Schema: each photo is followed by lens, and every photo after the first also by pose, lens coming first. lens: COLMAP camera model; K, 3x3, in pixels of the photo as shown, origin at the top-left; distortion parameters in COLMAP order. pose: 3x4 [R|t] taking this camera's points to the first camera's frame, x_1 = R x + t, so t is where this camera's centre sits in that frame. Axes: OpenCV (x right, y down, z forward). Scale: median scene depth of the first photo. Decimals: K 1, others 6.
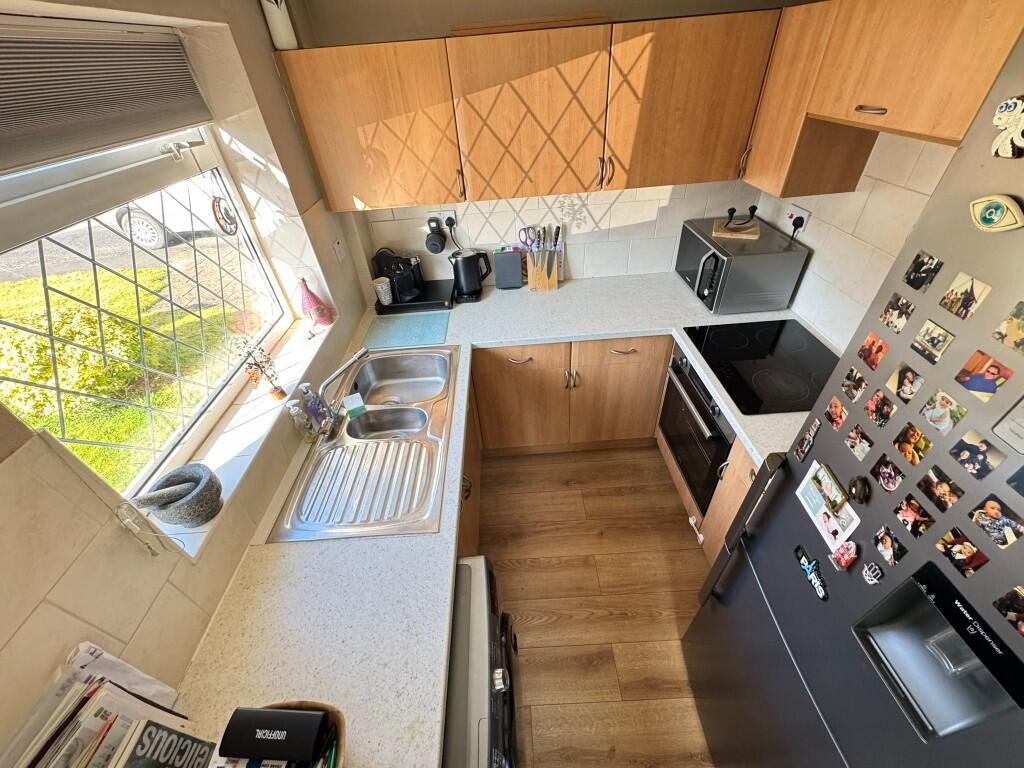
lens RADIAL K [[408.7, 0, 512.0], [0, 408.7, 384.1], [0, 0, 1]] dist [-0.002883, 0.000481]
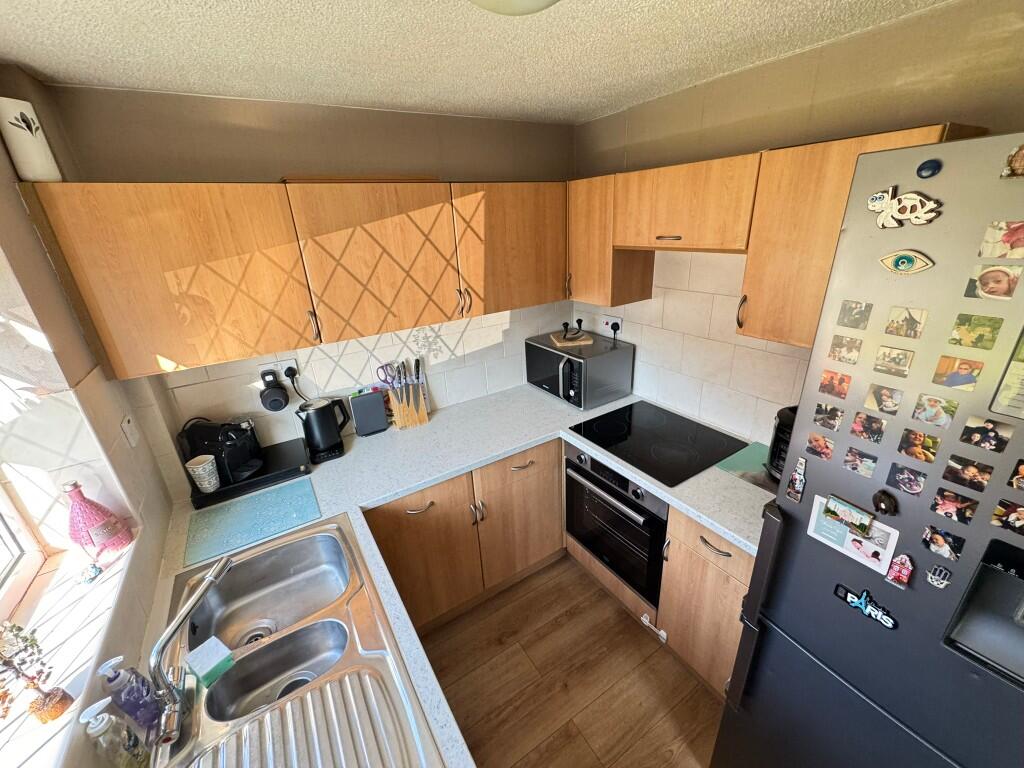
lens RADIAL K [[408.7, 0, 512.8], [0, 408.7, 383.8], [0, 0, 1]] dist [-0.002883, 0.000481]
pose [[0.862054, -0.167571, 0.478313, -0.219017], [0.313481, 0.917866, -0.243417, -0.037922], [-0.398237, 0.359781, 0.843780, 0.160588]]
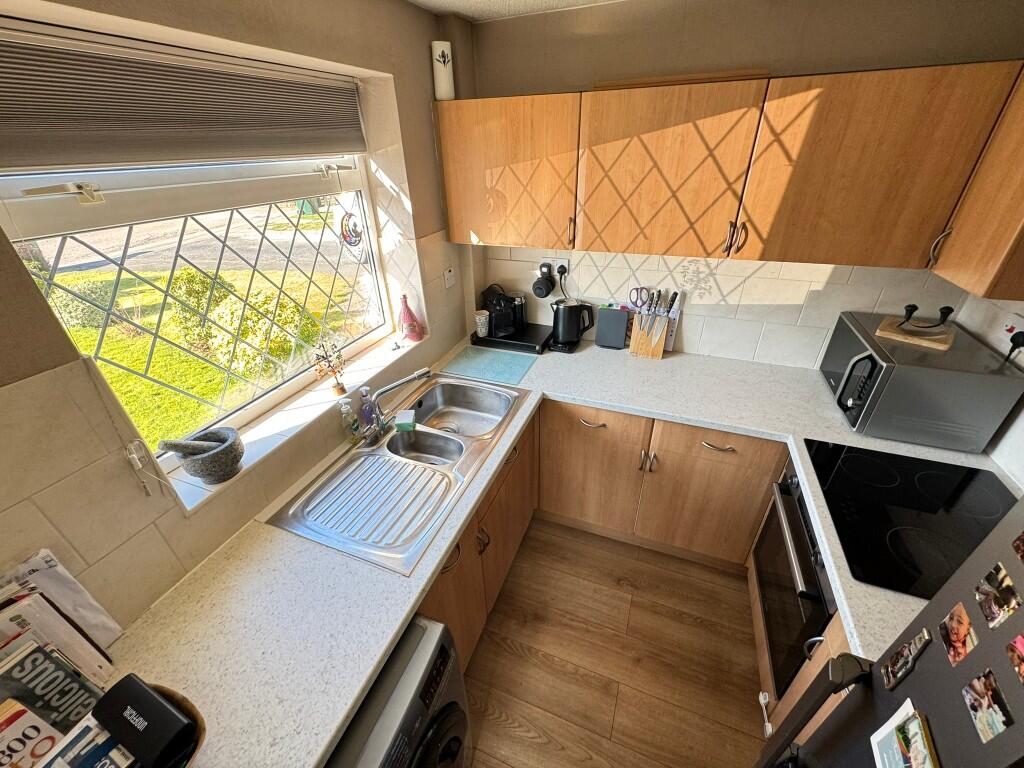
lens RADIAL K [[408.7, 0, 511.6], [0, 408.7, 383.5], [0, 0, 1]] dist [-0.002883, 0.000481]
pose [[0.917581, 0.235363, -0.320388, 0.156683], [-0.275652, 0.957390, -0.086143, -0.021067], [0.286462, 0.167358, 0.943361, 0.108236]]
